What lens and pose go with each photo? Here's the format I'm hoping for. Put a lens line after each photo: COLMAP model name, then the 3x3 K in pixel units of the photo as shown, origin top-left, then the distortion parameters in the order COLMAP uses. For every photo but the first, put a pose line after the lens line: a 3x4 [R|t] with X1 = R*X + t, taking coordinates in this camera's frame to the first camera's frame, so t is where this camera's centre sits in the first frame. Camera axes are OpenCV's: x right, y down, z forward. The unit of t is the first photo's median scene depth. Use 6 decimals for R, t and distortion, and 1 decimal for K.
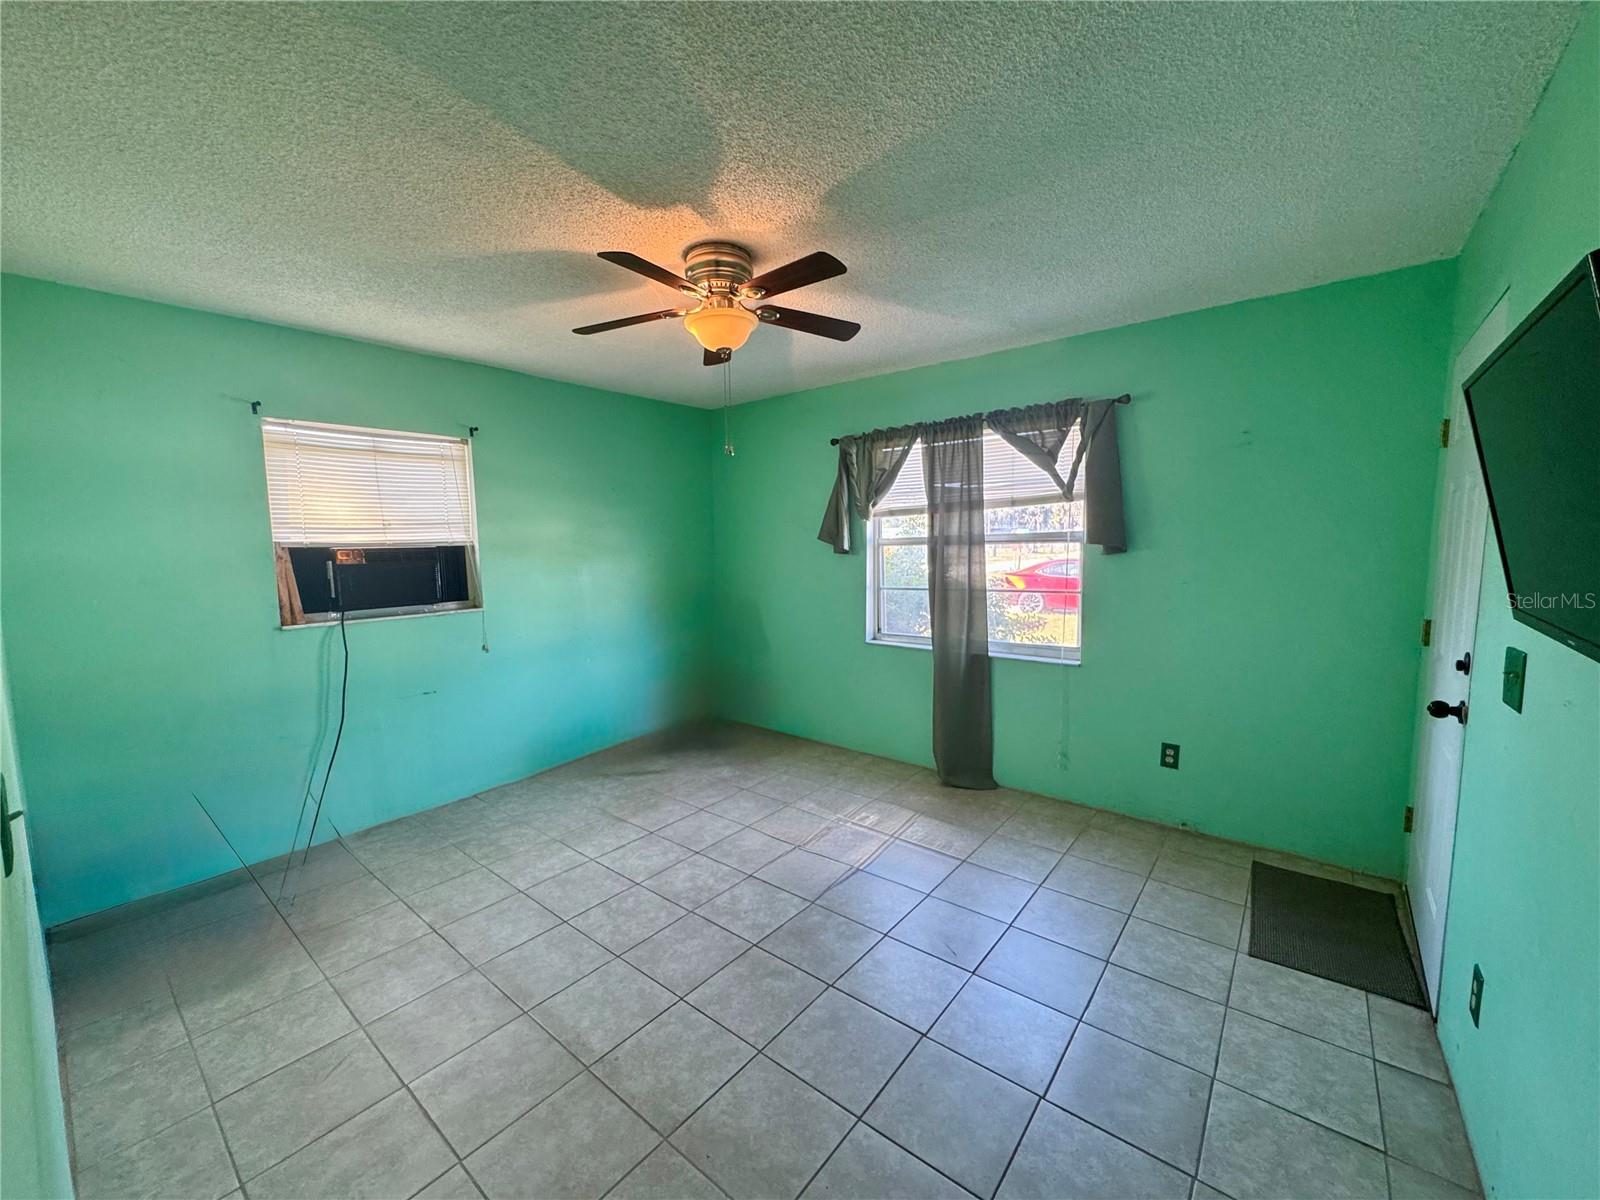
lens RADIAL K [[645.0, 0, 799.8], [0, 645.0, 601.3], [0, 0, 1]] dist [0.002457, 0.001790]
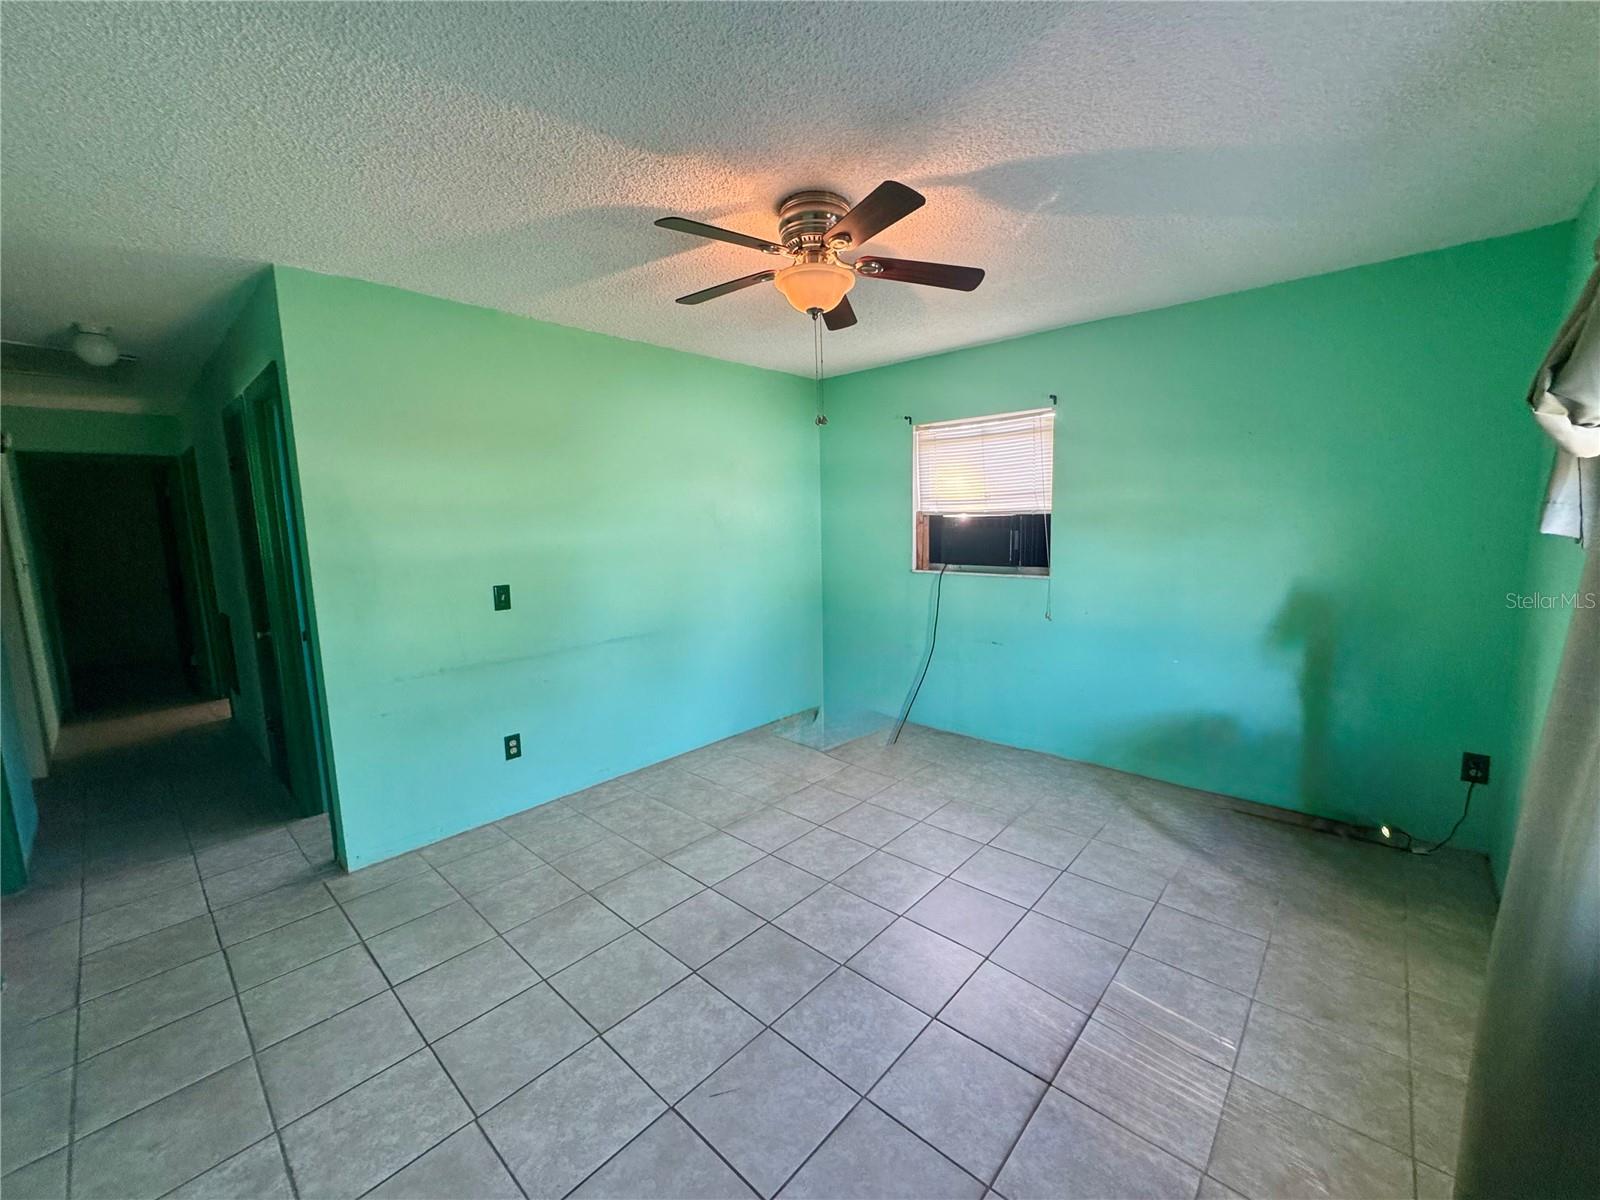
lens RADIAL K [[645.0, 0, 800.9], [0, 645.0, 604.6], [0, 0, 1]] dist [0.002457, 0.001790]
pose [[-0.070305, 0.150344, -0.986131, 0.623456], [-0.070873, 0.985326, 0.155274, -0.086734], [0.995005, 0.080807, -0.058618, 0.785039]]
